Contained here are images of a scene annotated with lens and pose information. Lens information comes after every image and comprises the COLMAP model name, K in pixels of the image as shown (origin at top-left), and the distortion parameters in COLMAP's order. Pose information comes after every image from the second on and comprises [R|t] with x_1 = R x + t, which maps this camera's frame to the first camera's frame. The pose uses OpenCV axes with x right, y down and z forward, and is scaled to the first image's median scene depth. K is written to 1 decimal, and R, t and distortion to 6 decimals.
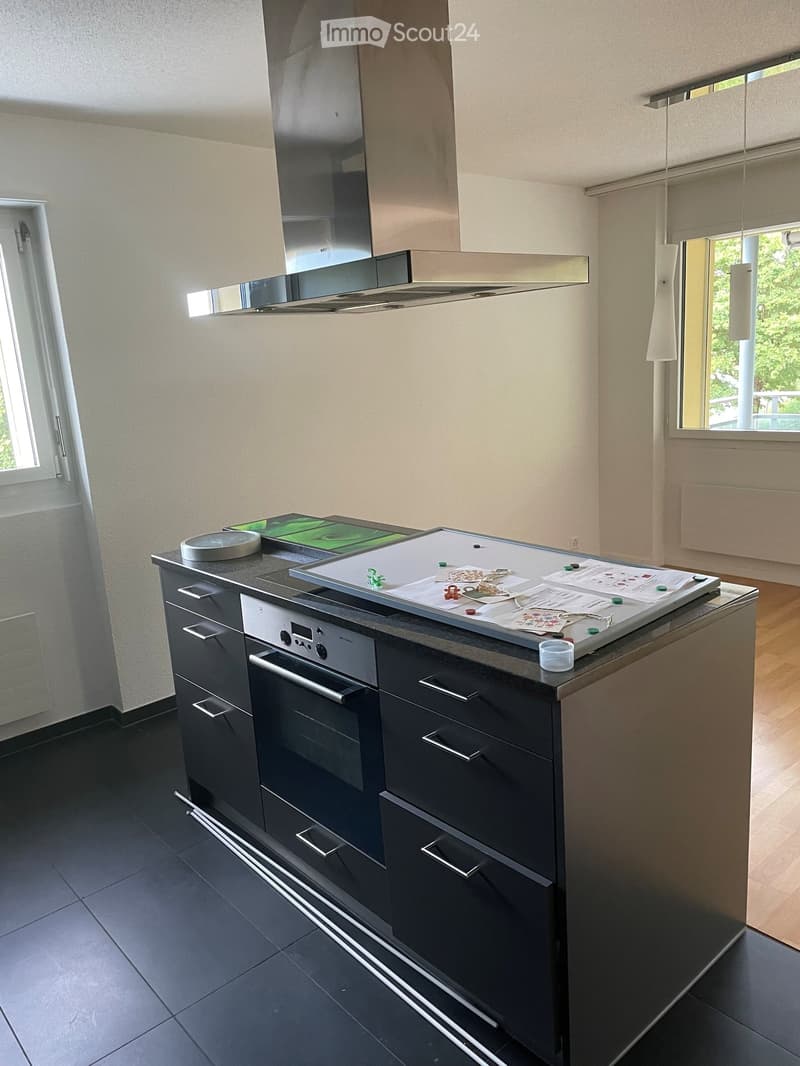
lens RADIAL K [[818.3, 0, 382.6], [0, 818.3, 551.6], [0, 0, 1]] dist [0.005895, 0.002324]
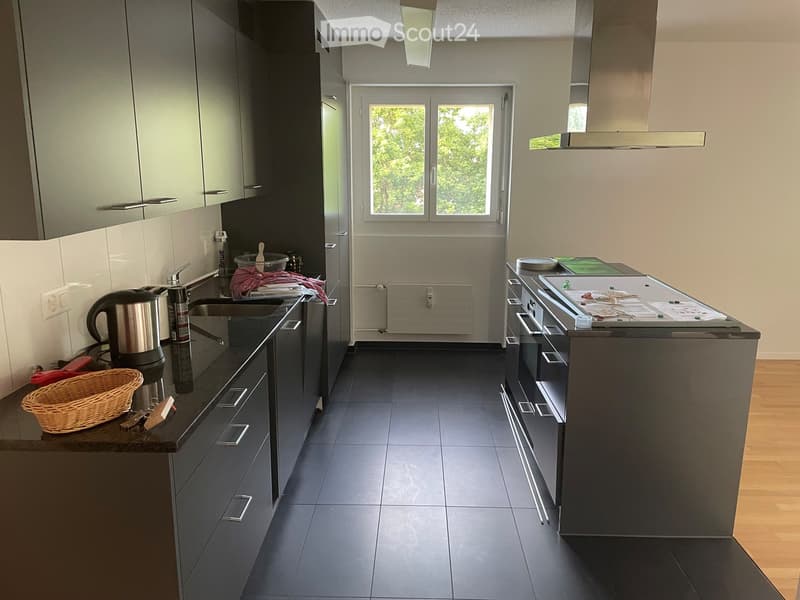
lens RADIAL K [[600.0, 0, 399.3], [0, 600.0, 291.4], [0, 0, 1]] dist [0.095176, -0.145352]
pose [[0.737784, 0.209046, -0.641852, 0.423661], [-0.210283, 0.974702, 0.075740, 0.014640], [0.641448, 0.079091, 0.763079, -0.264867]]
